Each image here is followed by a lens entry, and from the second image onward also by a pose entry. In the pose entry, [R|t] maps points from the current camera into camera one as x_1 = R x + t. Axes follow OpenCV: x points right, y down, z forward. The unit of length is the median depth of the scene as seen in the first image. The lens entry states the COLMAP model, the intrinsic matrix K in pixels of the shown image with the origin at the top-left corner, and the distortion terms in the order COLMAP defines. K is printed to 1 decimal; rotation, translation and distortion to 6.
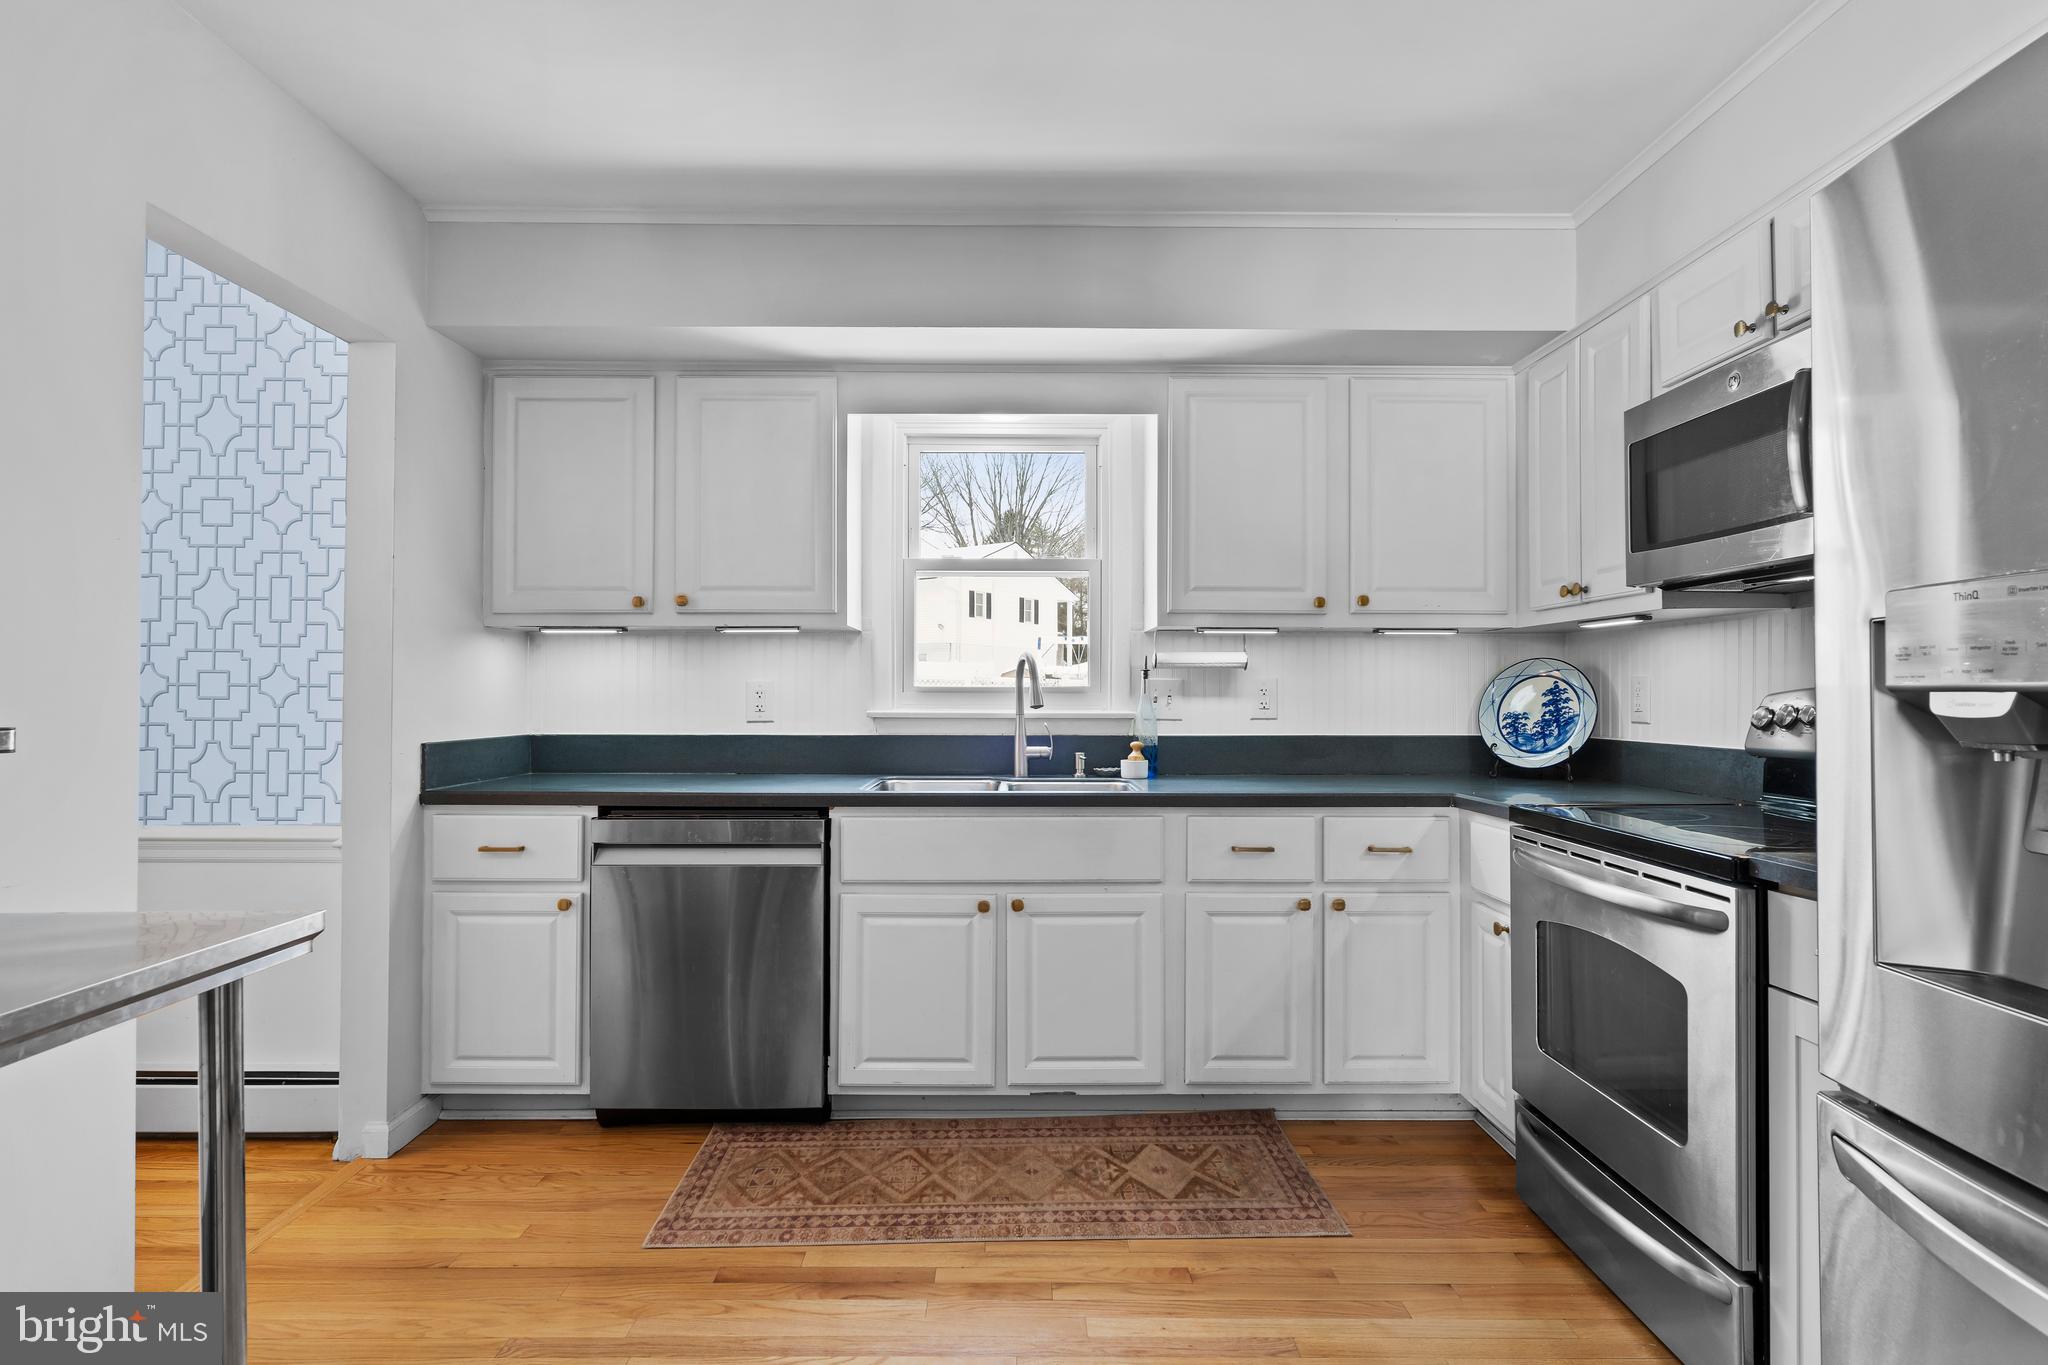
lens RADIAL K [[1046.1, 0, 1026.1], [0, 1046.1, 683.9], [0, 0, 1]] dist [-0.004628, 0.000817]
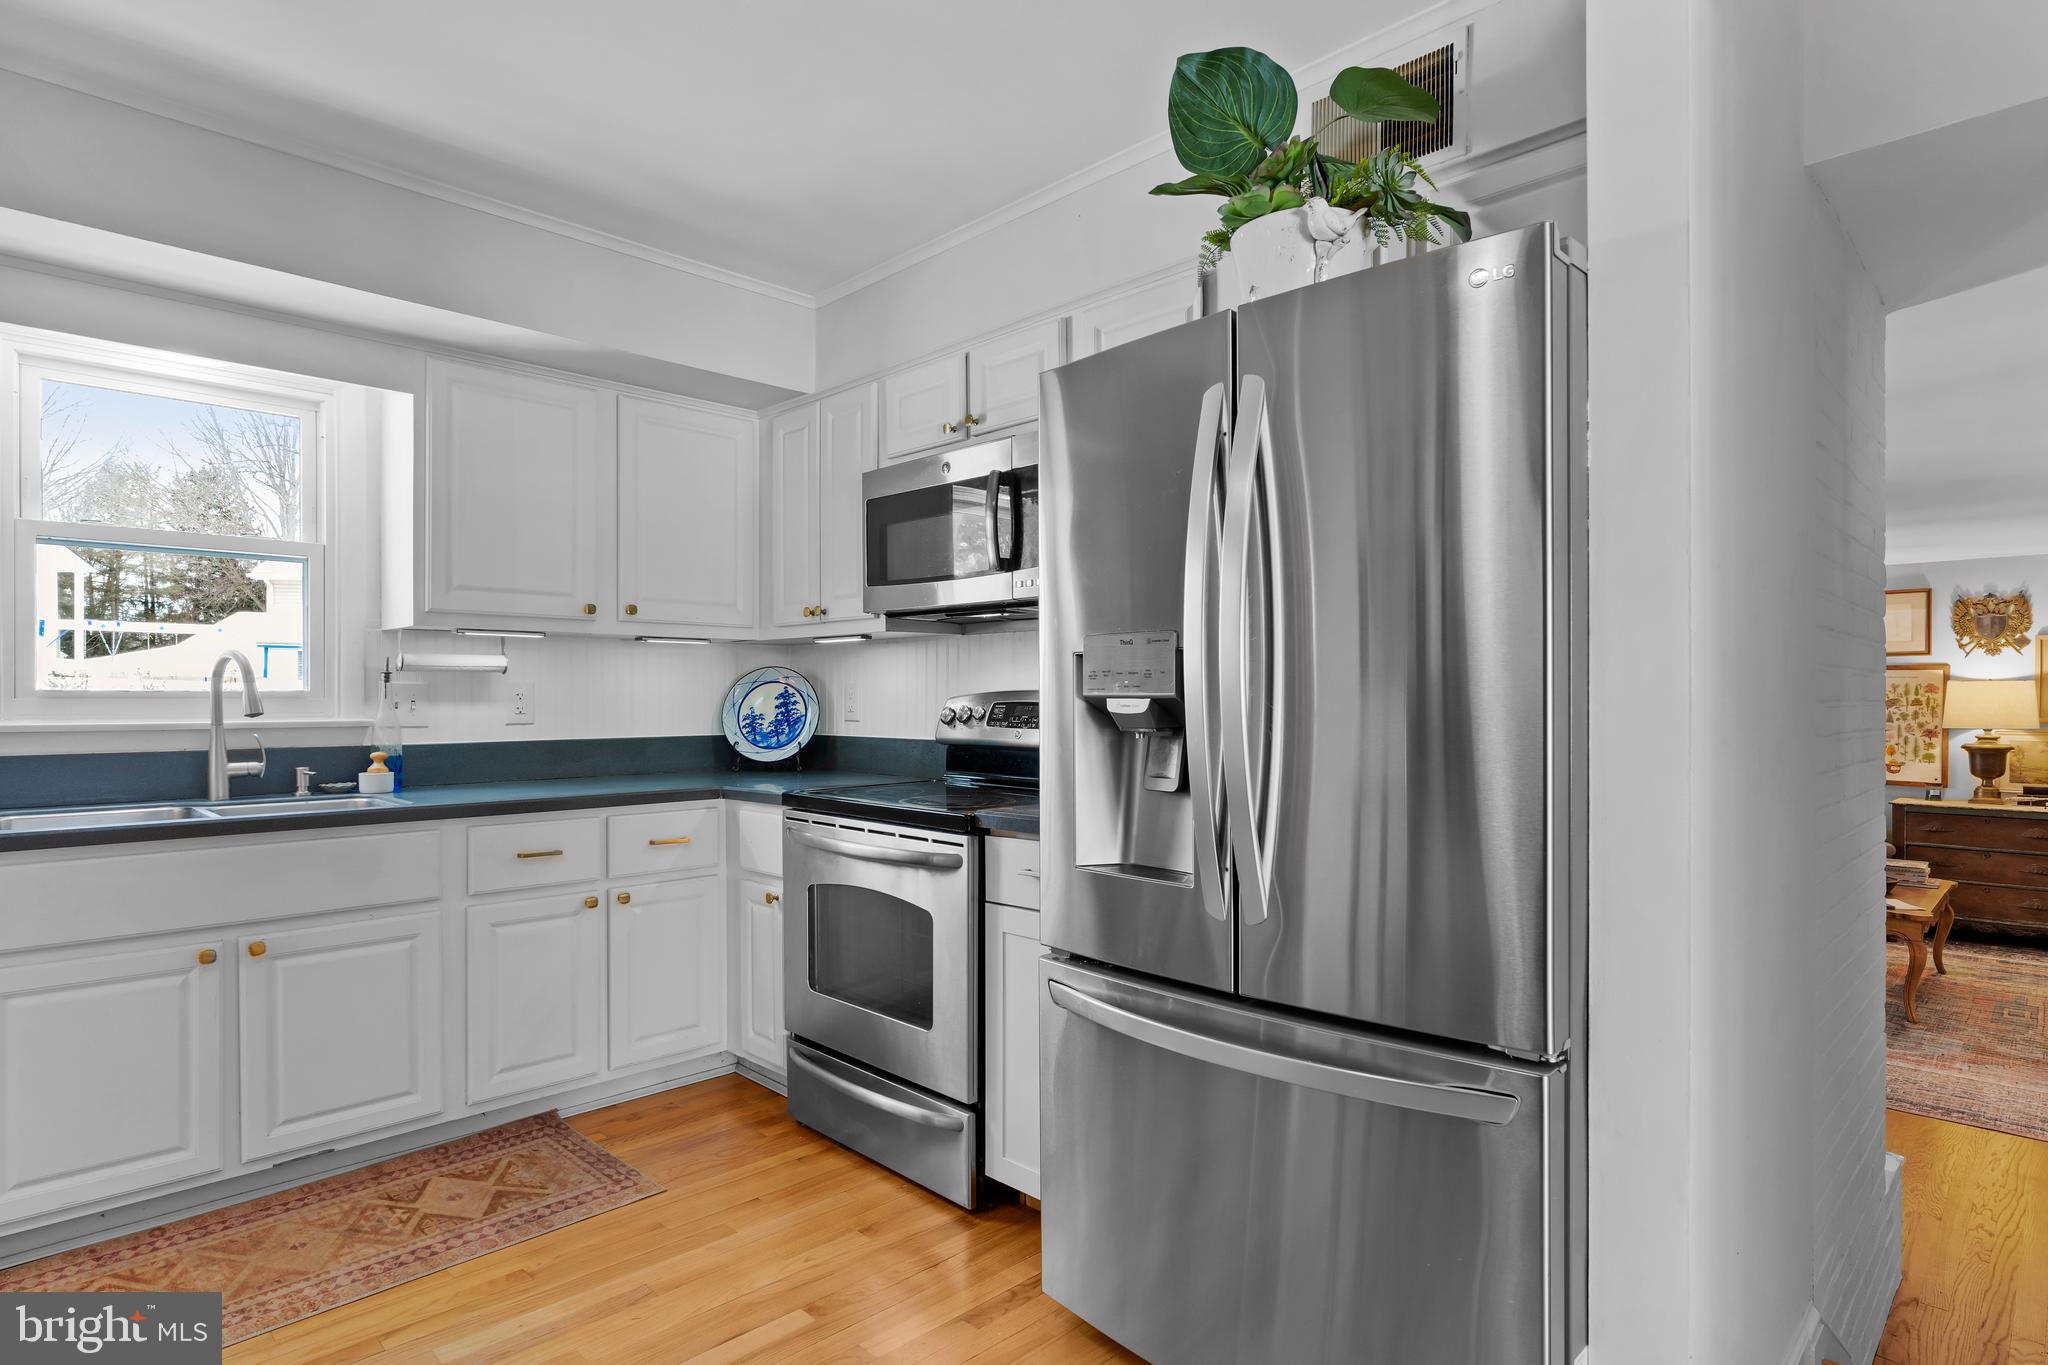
lens RADIAL K [[1071.1, 0, 1018.1], [0, 1071.1, 703.9], [0, 0, 1]] dist [-0.003050, 0.001013]
pose [[0.718143, -0.007250, 0.695858, -0.168595], [-0.004741, 0.999872, 0.015311, -0.003486], [-0.695879, -0.014295, 0.718017, -0.051793]]
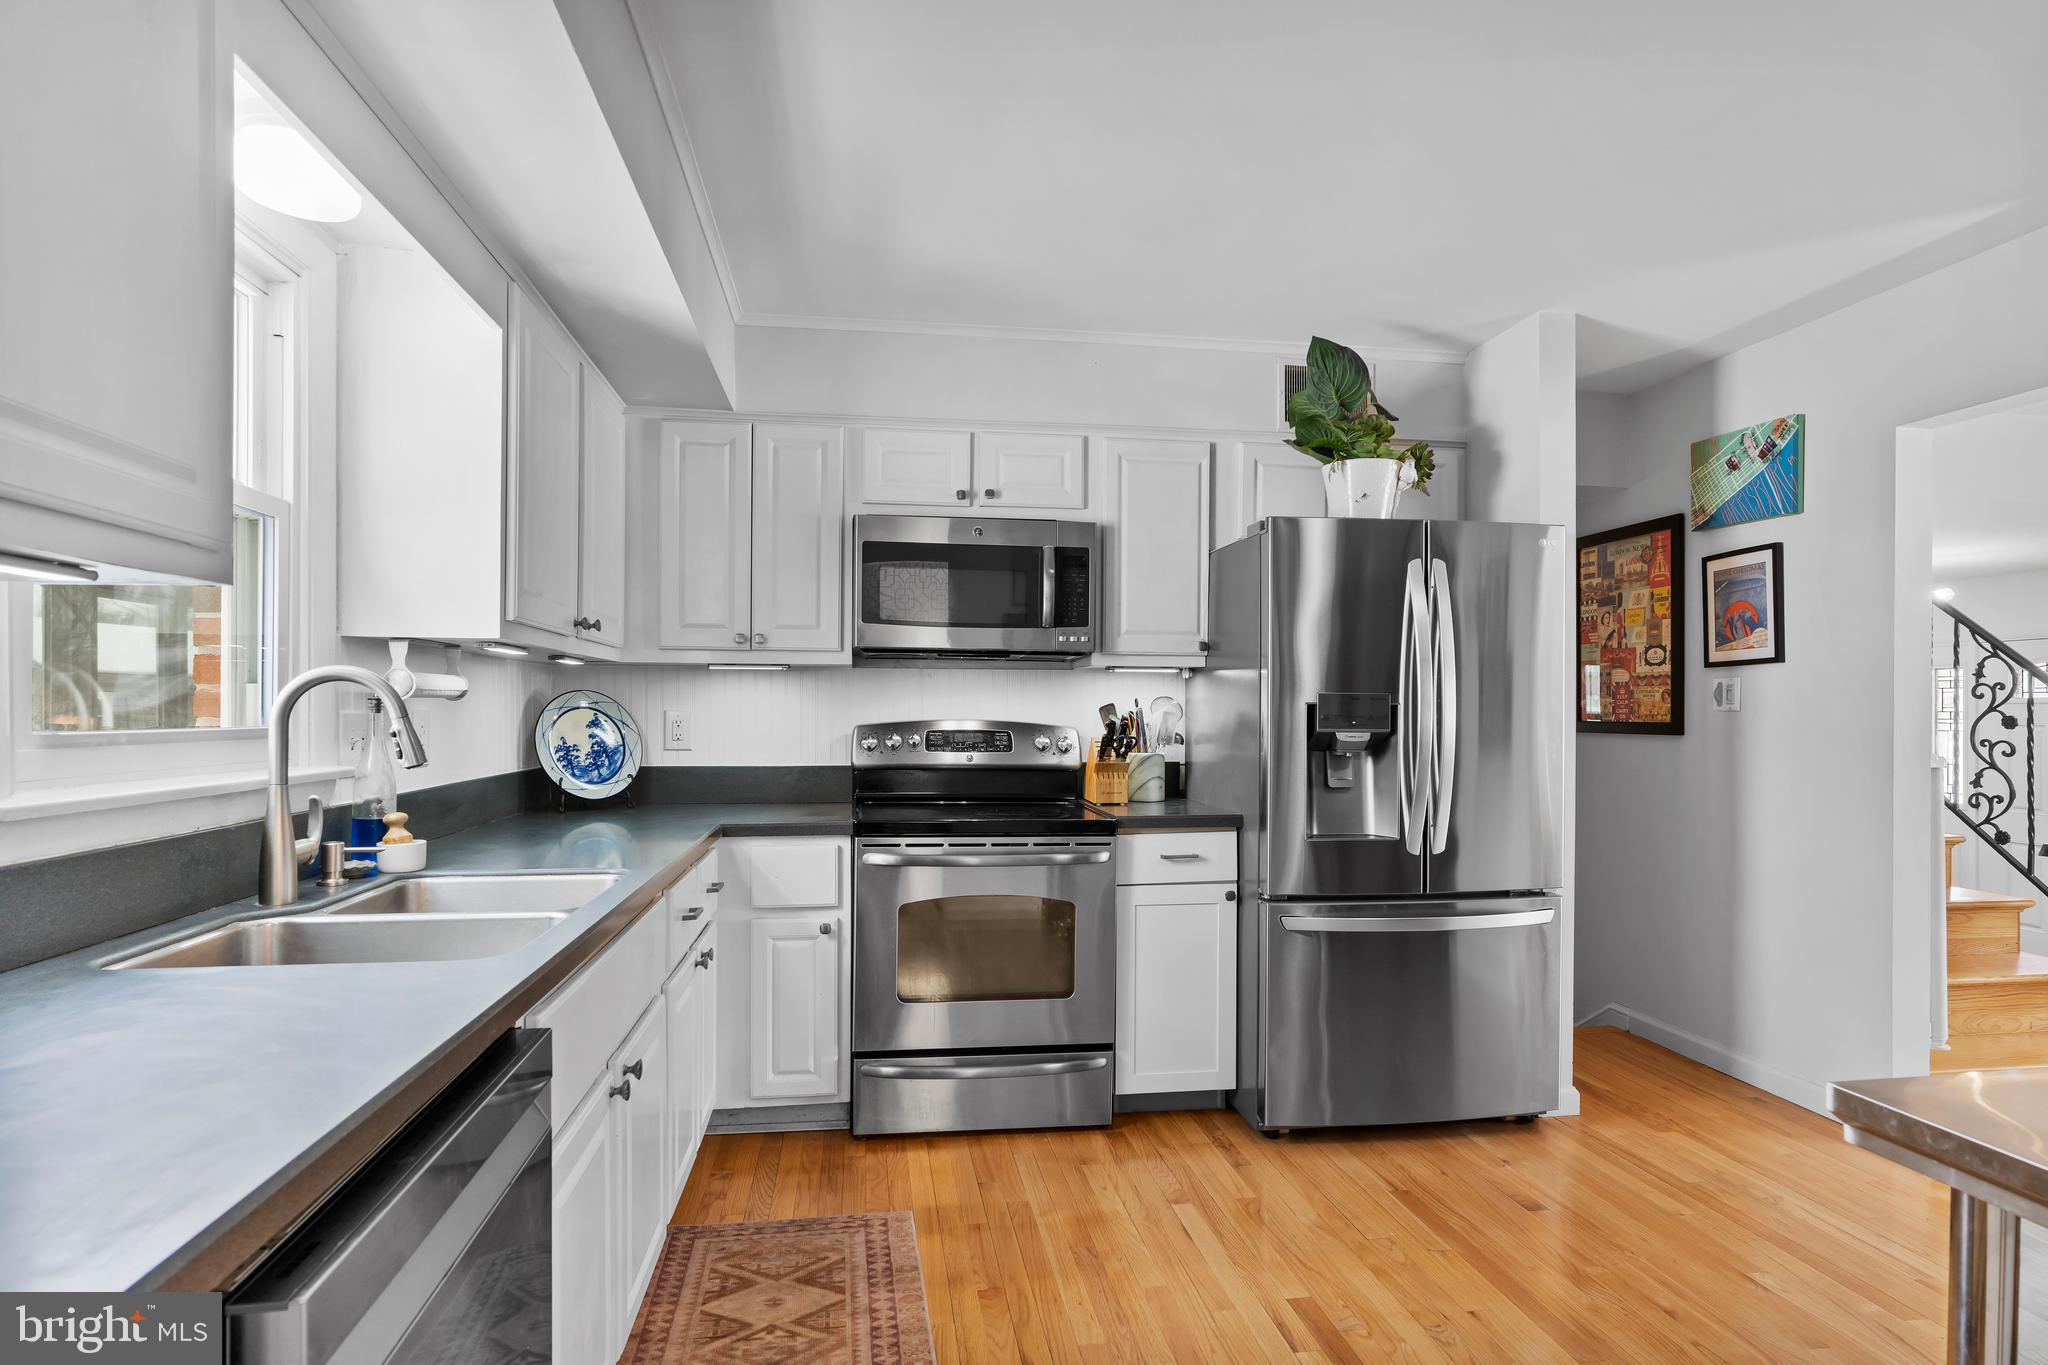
lens RADIAL K [[1037.0, 0, 1023.2], [0, 1037.0, 707.2], [0, 0, 1]] dist [-0.038662, -0.000015]
pose [[-0.141845, 0.003328, 0.989883, -0.668308], [-0.016405, 0.999849, -0.005712, -0.011465], [-0.989753, -0.017050, -0.141769, 0.865621]]
